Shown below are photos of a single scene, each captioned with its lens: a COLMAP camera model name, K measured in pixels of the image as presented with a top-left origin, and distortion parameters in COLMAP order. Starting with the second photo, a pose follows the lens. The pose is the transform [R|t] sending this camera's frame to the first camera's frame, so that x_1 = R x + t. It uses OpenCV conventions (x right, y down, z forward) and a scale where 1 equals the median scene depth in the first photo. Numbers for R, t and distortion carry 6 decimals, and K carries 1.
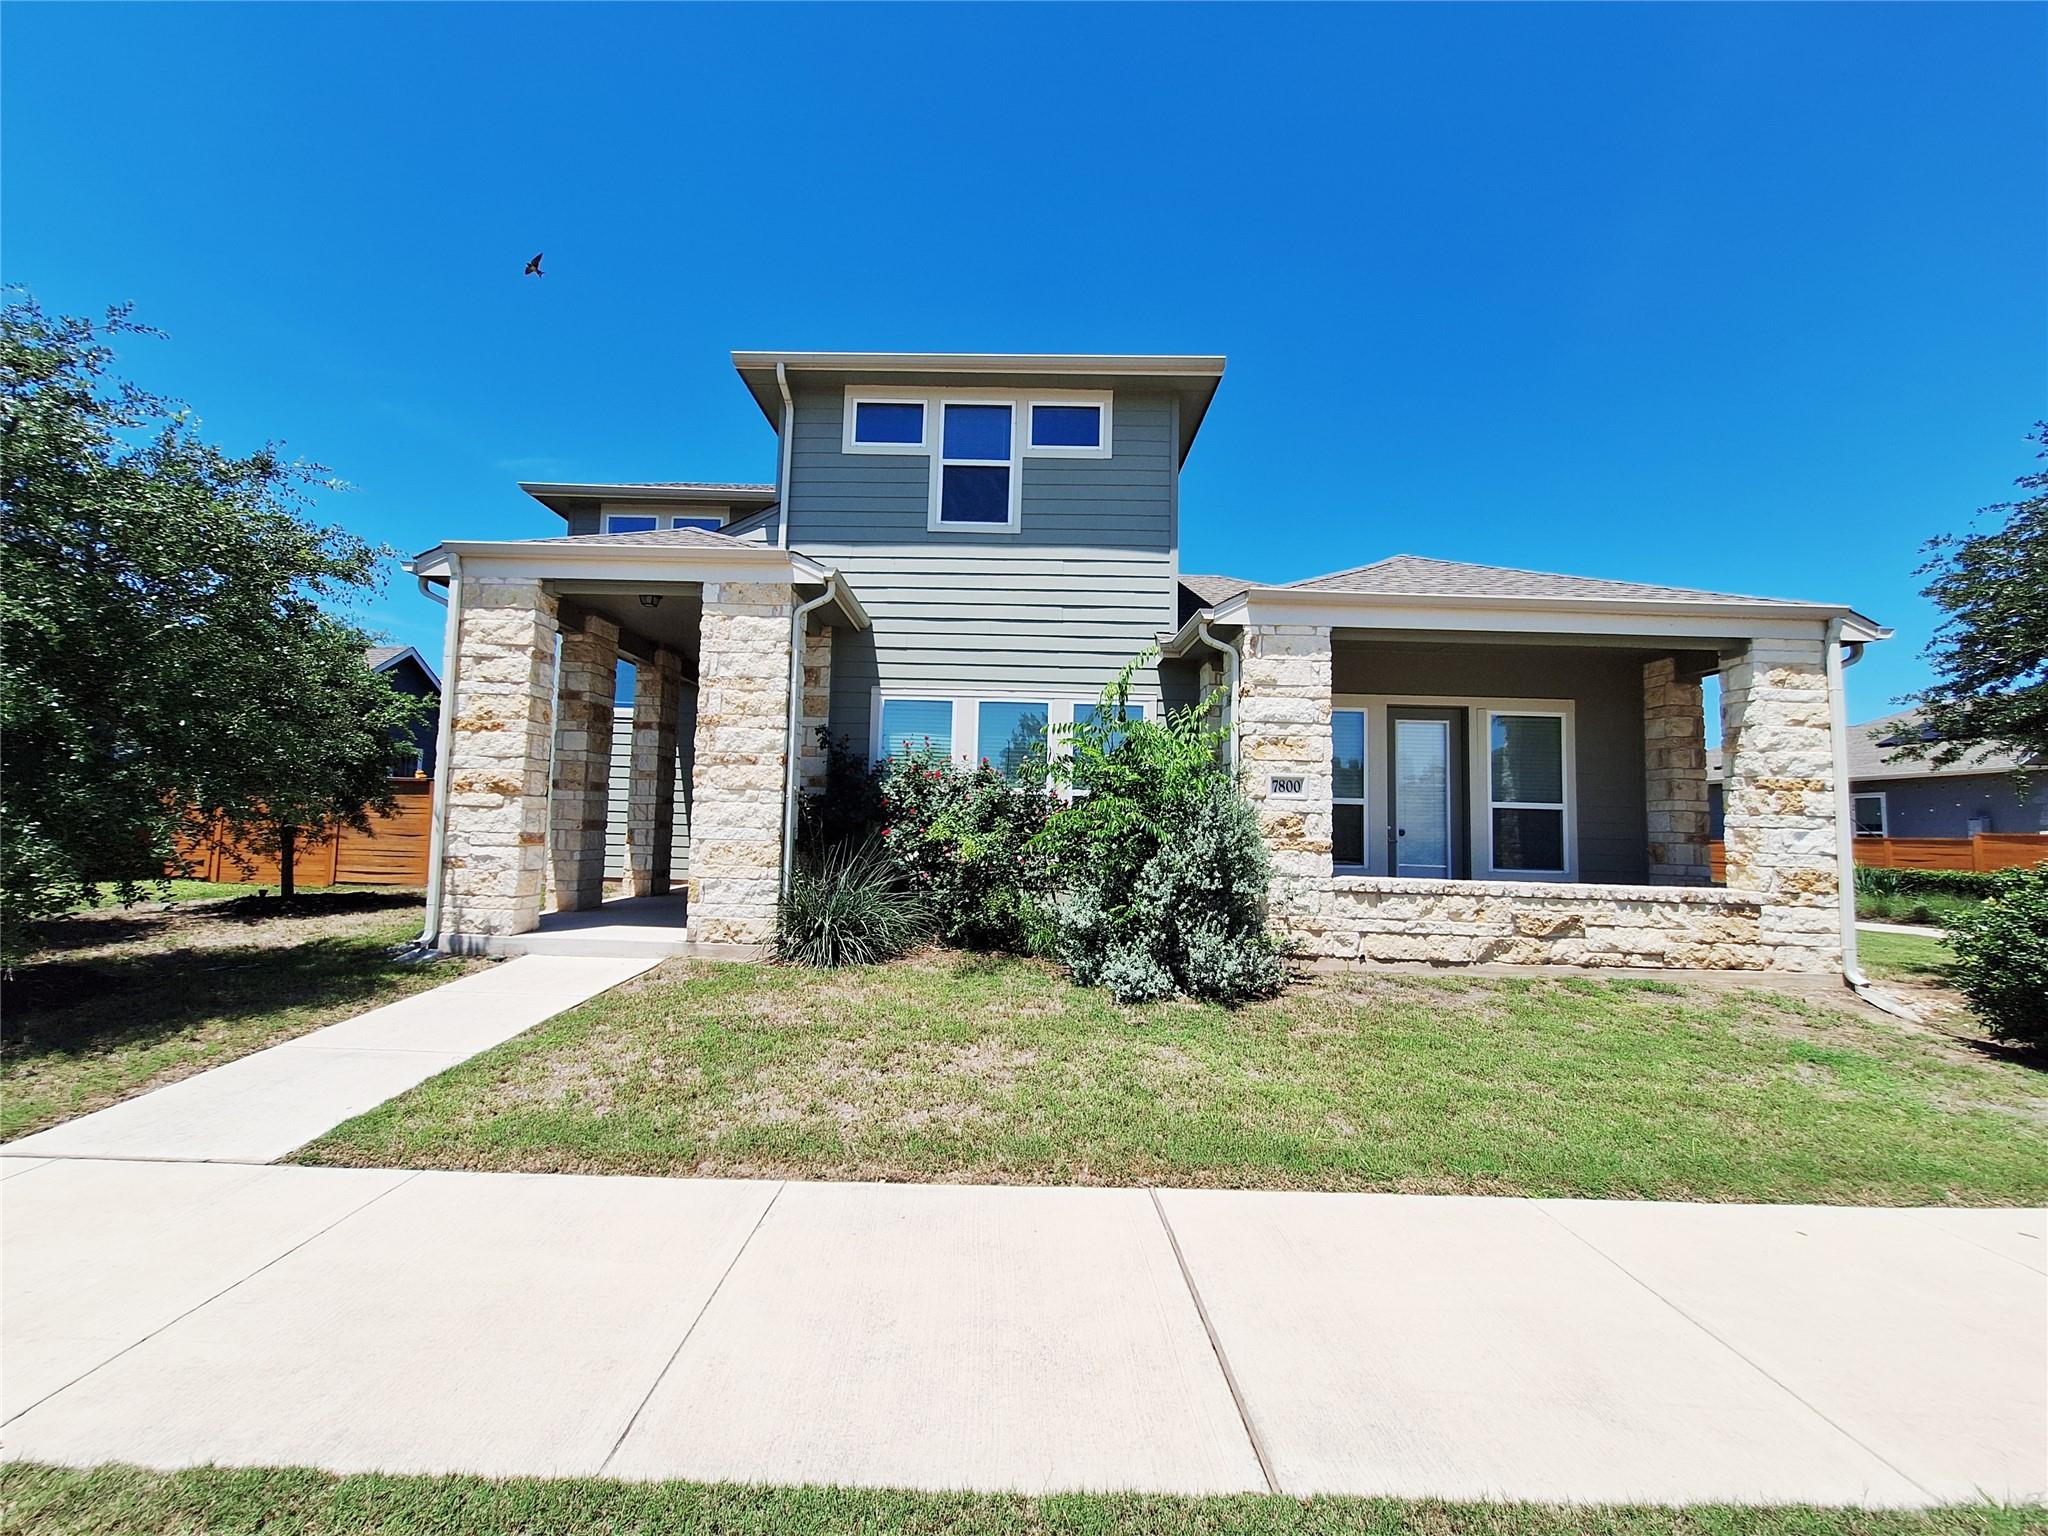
lens RADIAL K [[802.9, 0, 1015.5], [0, 802.9, 769.5], [0, 0, 1]] dist [-0.007931, 0.002201]
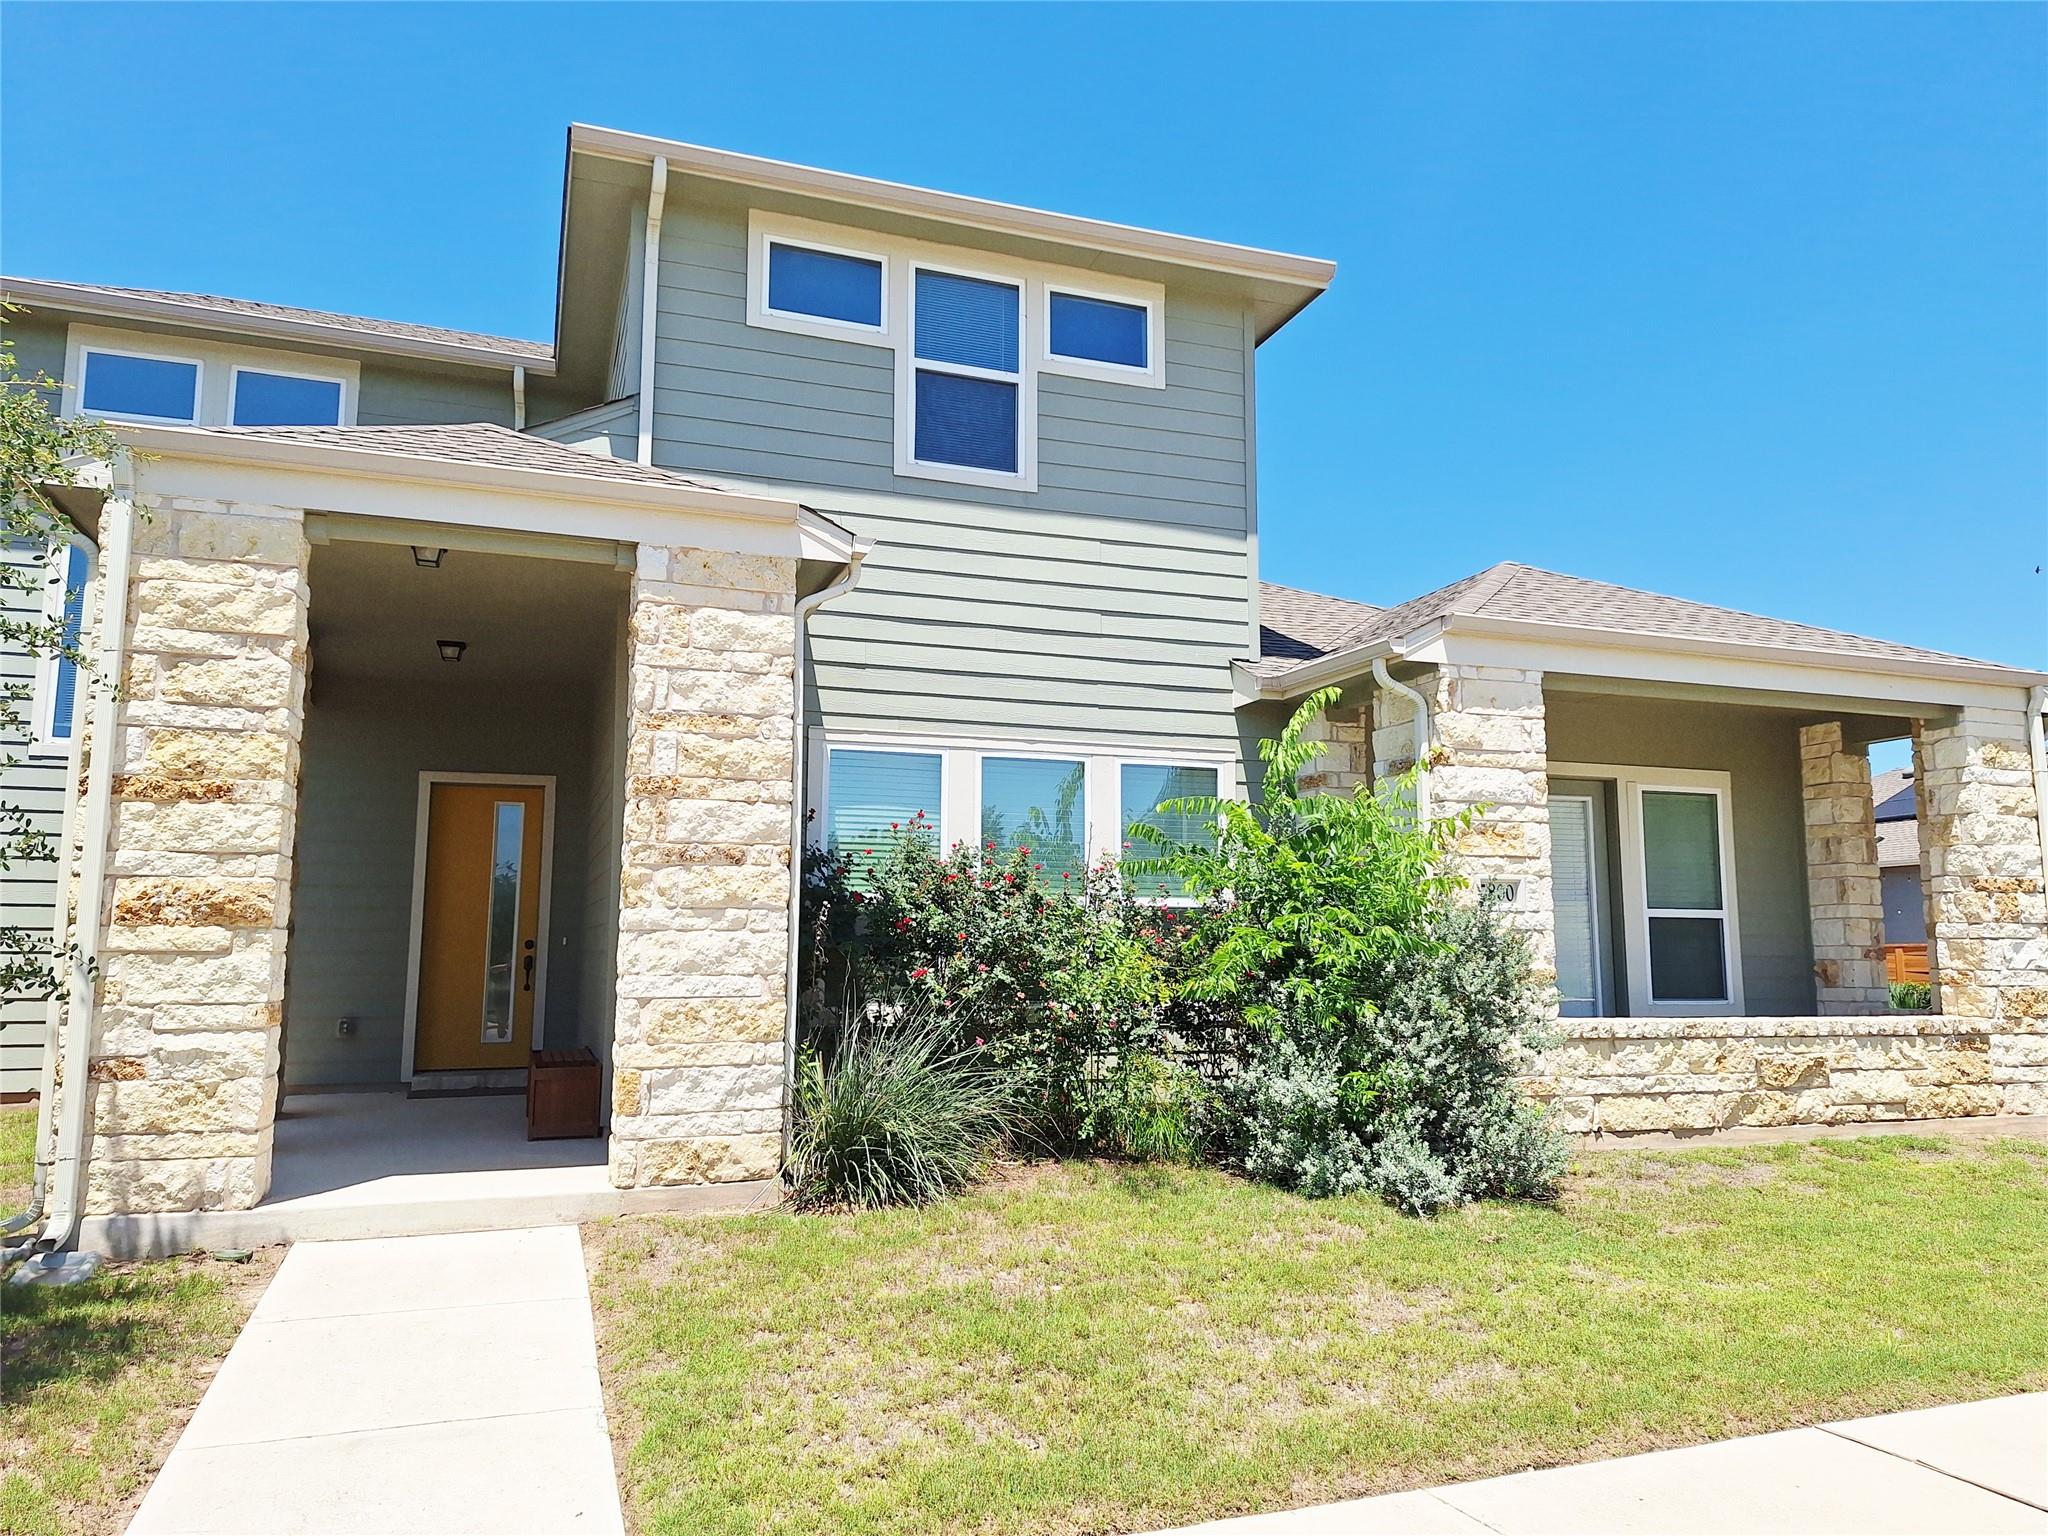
lens RADIAL K [[1413.8, 0, 1025.4], [0, 1413.8, 778.0], [0, 0, 1]] dist [0.054352, -0.041881]
pose [[0.934624, 0.017492, 0.355208, -0.495630], [0.000366, 0.998742, -0.050147, -0.017588], [-0.355638, 0.046999, 0.933441, -0.028954]]
